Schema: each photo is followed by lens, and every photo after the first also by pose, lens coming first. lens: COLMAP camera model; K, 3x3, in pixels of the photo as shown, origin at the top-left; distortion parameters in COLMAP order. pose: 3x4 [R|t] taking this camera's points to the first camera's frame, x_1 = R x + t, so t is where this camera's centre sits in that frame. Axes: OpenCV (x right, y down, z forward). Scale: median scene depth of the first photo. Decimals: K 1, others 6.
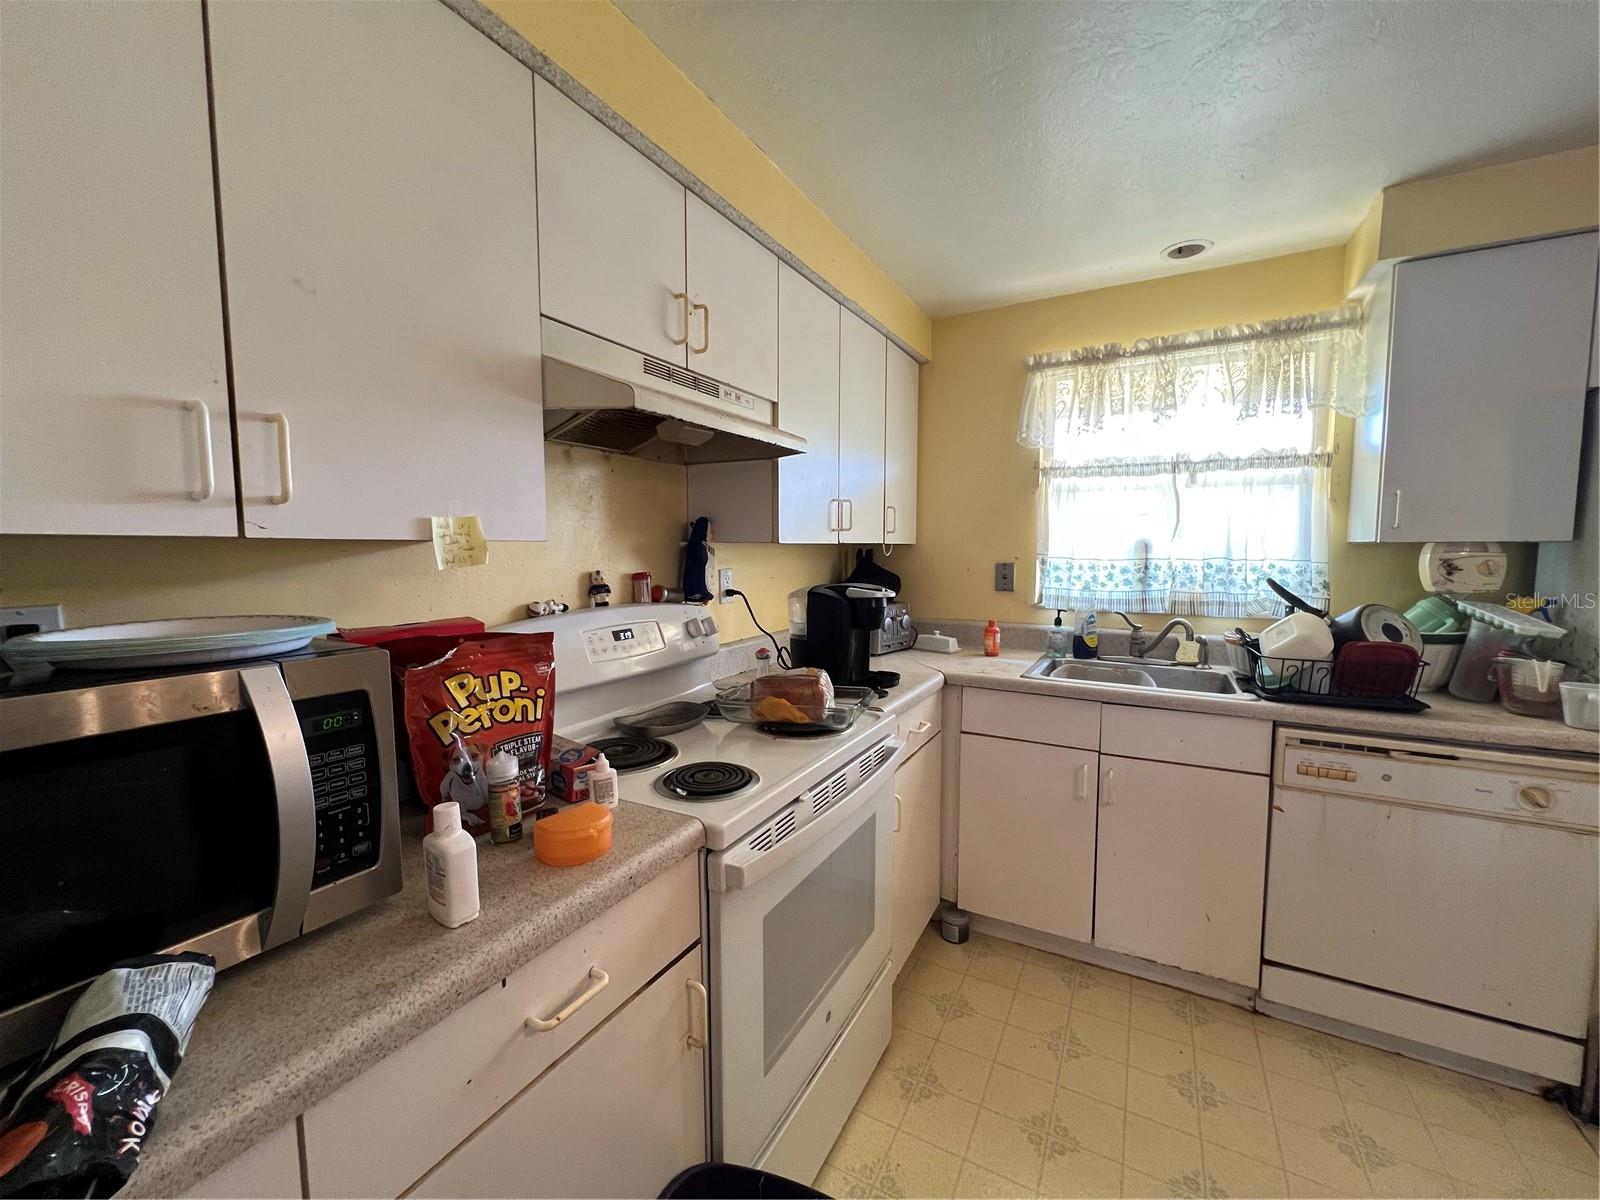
lens RADIAL K [[641.5, 0, 798.9], [0, 641.5, 599.4], [0, 0, 1]] dist [0.000469, -0.000217]
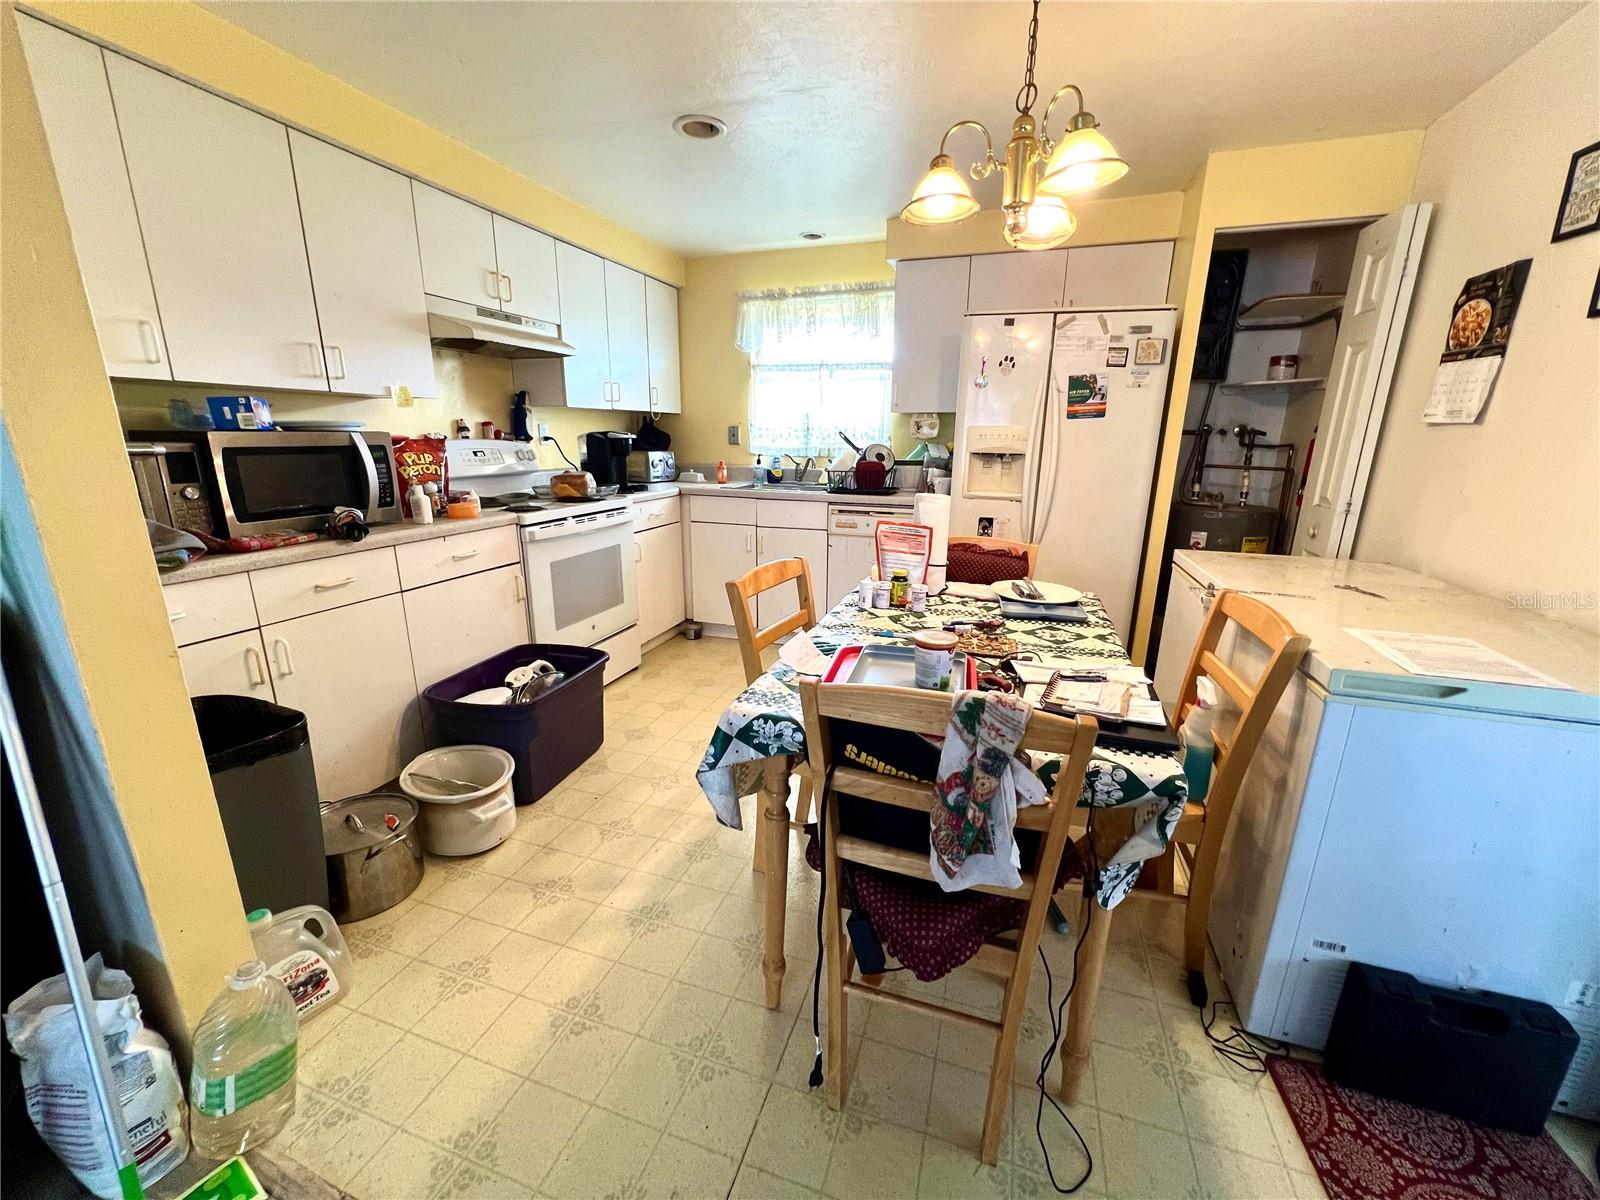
lens RADIAL K [[641.5, 0, 798.6], [0, 641.5, 600.9], [0, 0, 1]] dist [0.000469, -0.000217]
pose [[0.984060, -0.034261, 0.174508, 0.280899], [0.003437, 0.984748, 0.173954, 0.141543], [-0.177806, -0.170581, 0.969168, -0.981343]]
